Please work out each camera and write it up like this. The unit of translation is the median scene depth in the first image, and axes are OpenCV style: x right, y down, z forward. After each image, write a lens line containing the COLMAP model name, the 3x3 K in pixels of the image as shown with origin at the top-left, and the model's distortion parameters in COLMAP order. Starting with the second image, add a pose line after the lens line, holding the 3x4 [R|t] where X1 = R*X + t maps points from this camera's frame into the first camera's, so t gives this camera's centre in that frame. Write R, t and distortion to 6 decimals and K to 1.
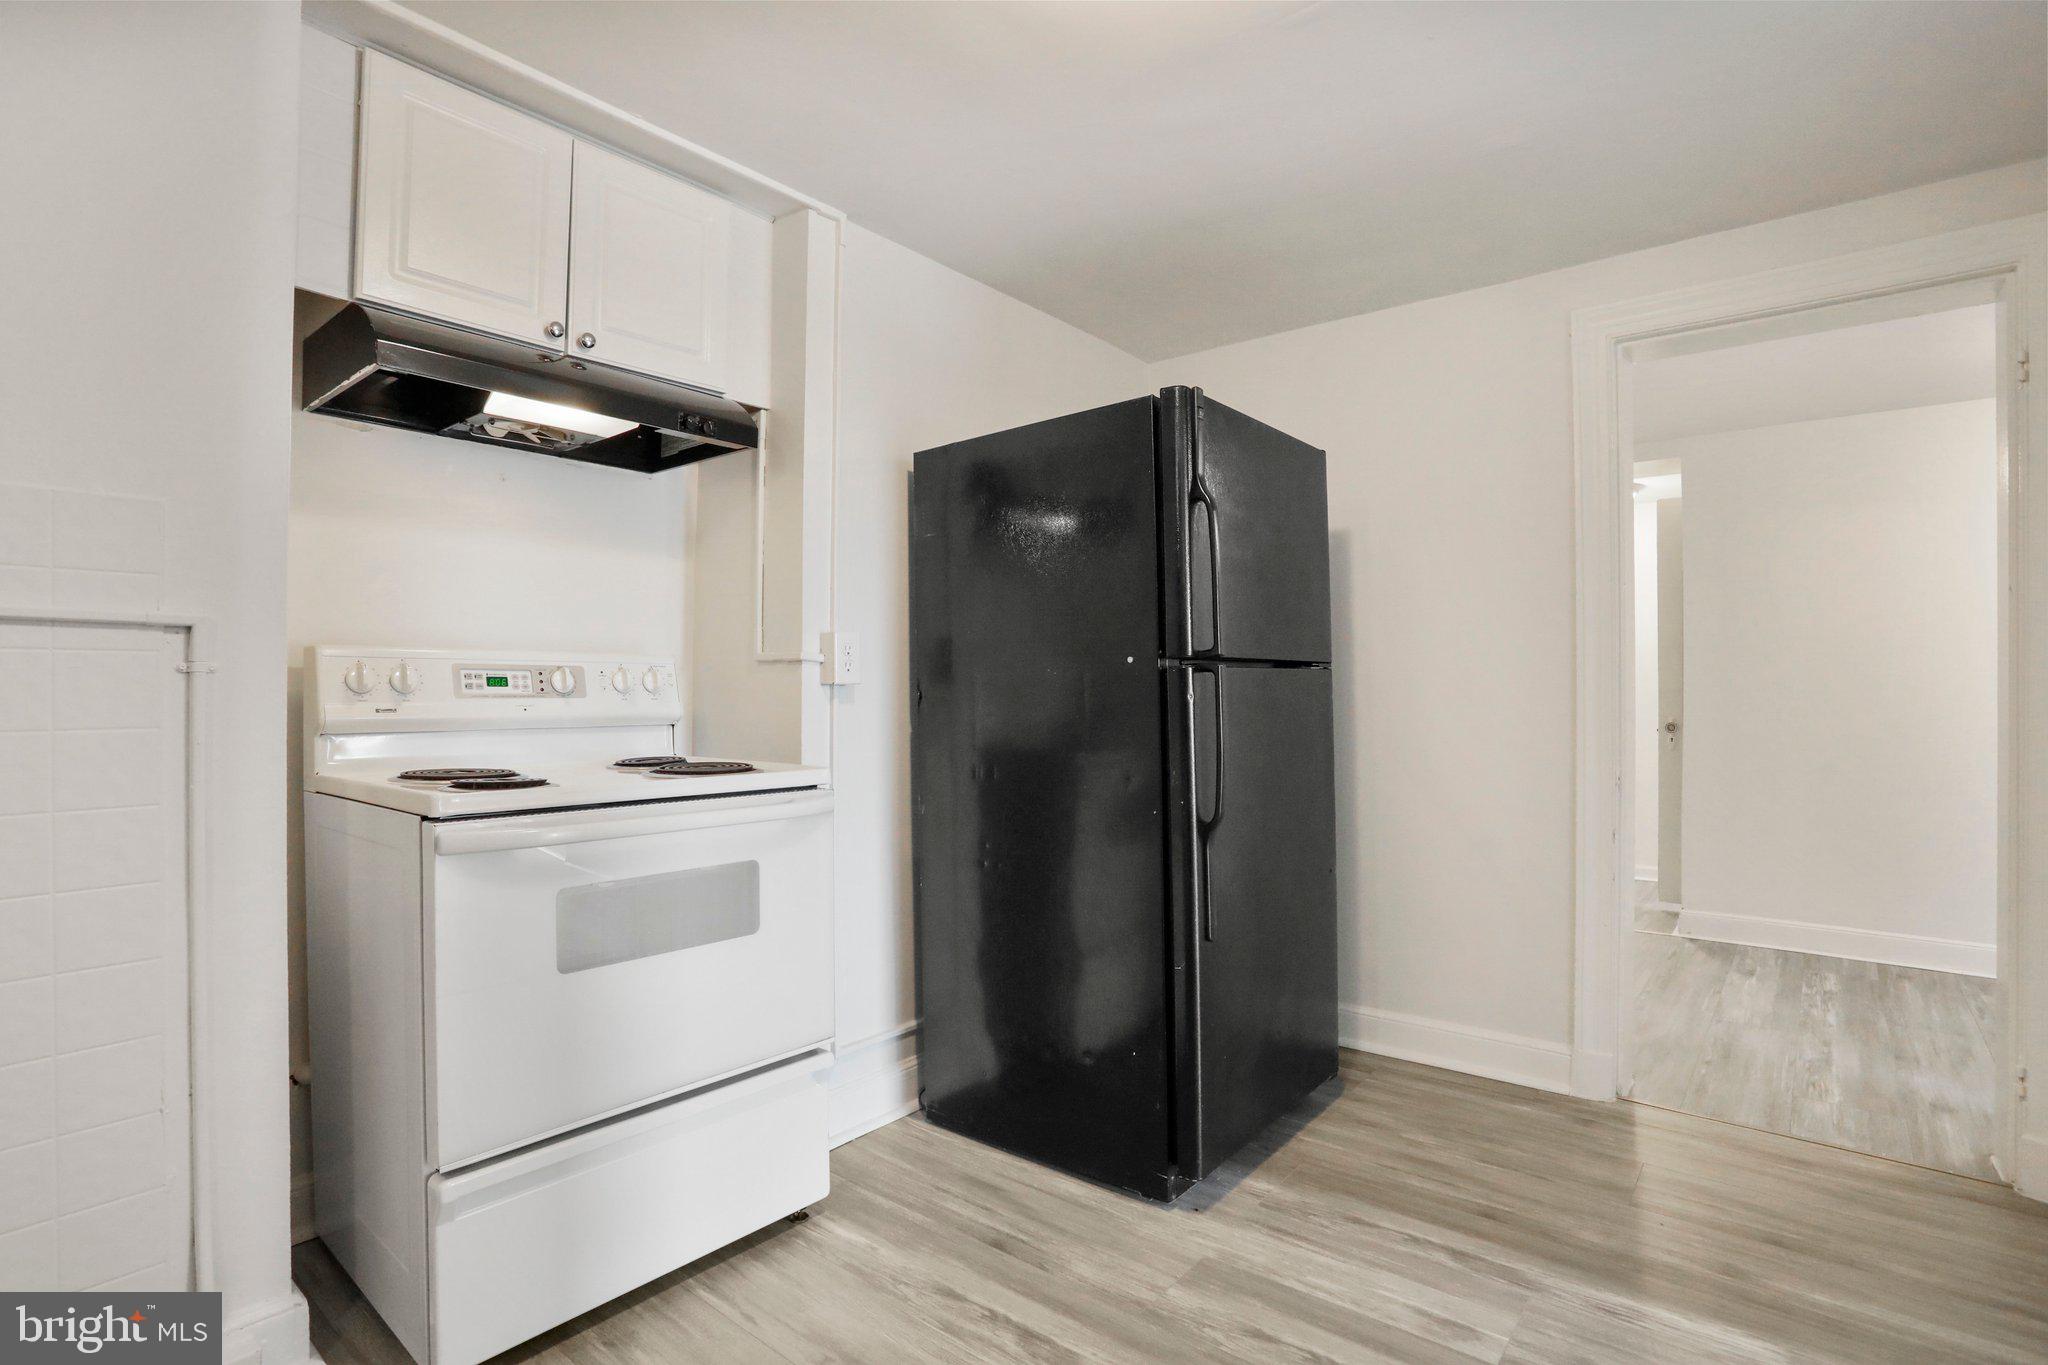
lens RADIAL K [[1005.8, 0, 1024.0], [0, 1005.8, 682.5], [0, 0, 1]] dist [-0.013715, 0.000501]
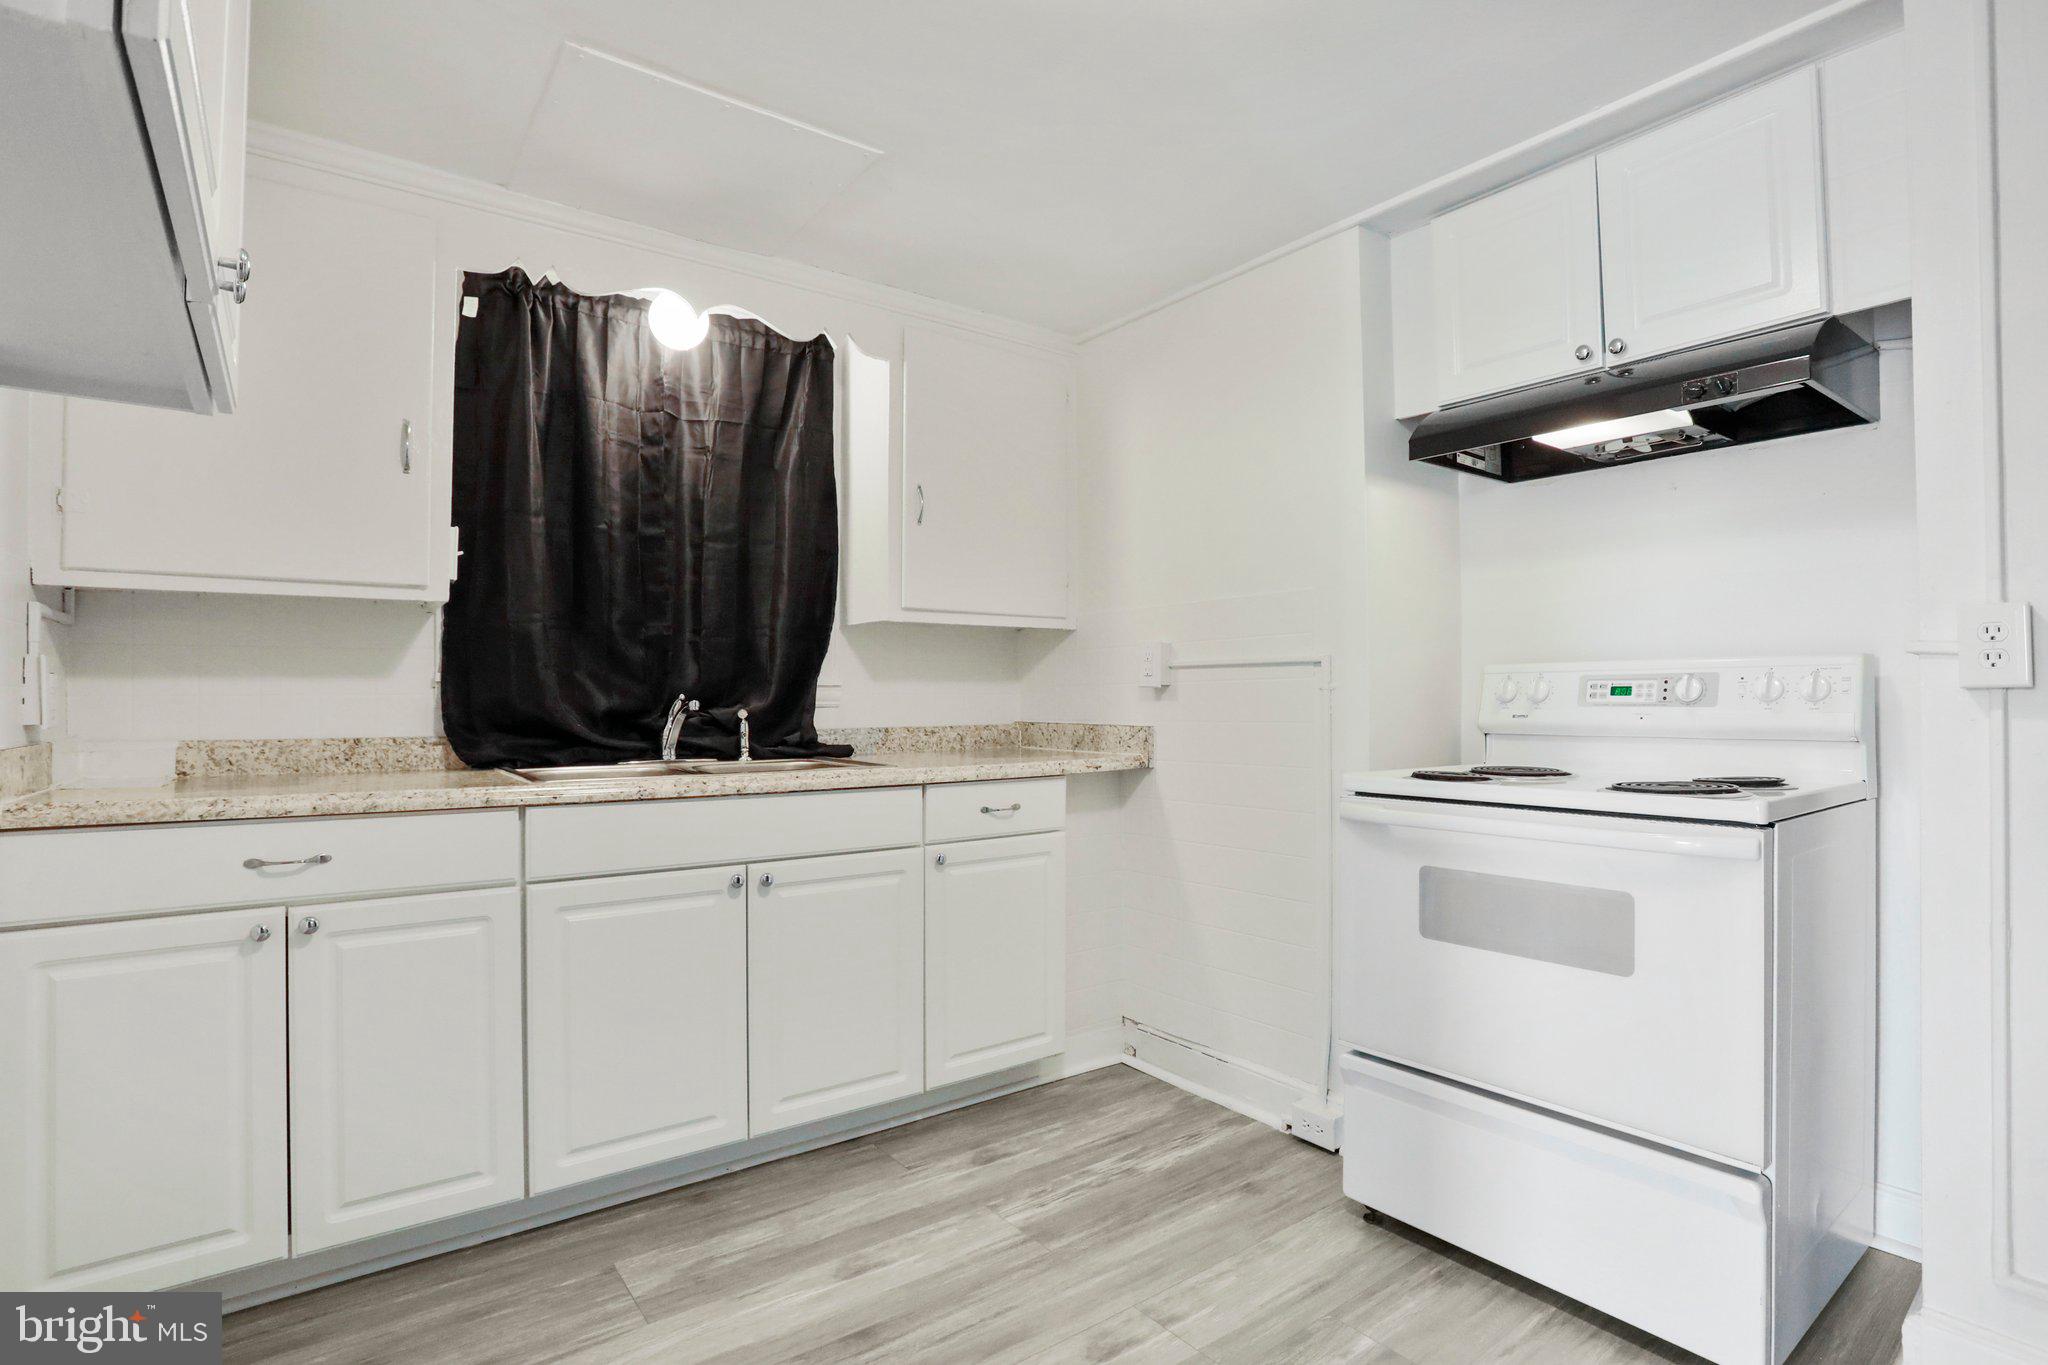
lens RADIAL K [[1005.8, 0, 1024.0], [0, 1005.8, 682.5], [0, 0, 1]] dist [-0.013715, 0.000501]
pose [[-0.228526, -0.019888, -0.973335, 0.639037], [0.010482, 0.999683, -0.022888, 0.007831], [0.973481, -0.015433, -0.228245, 0.630689]]
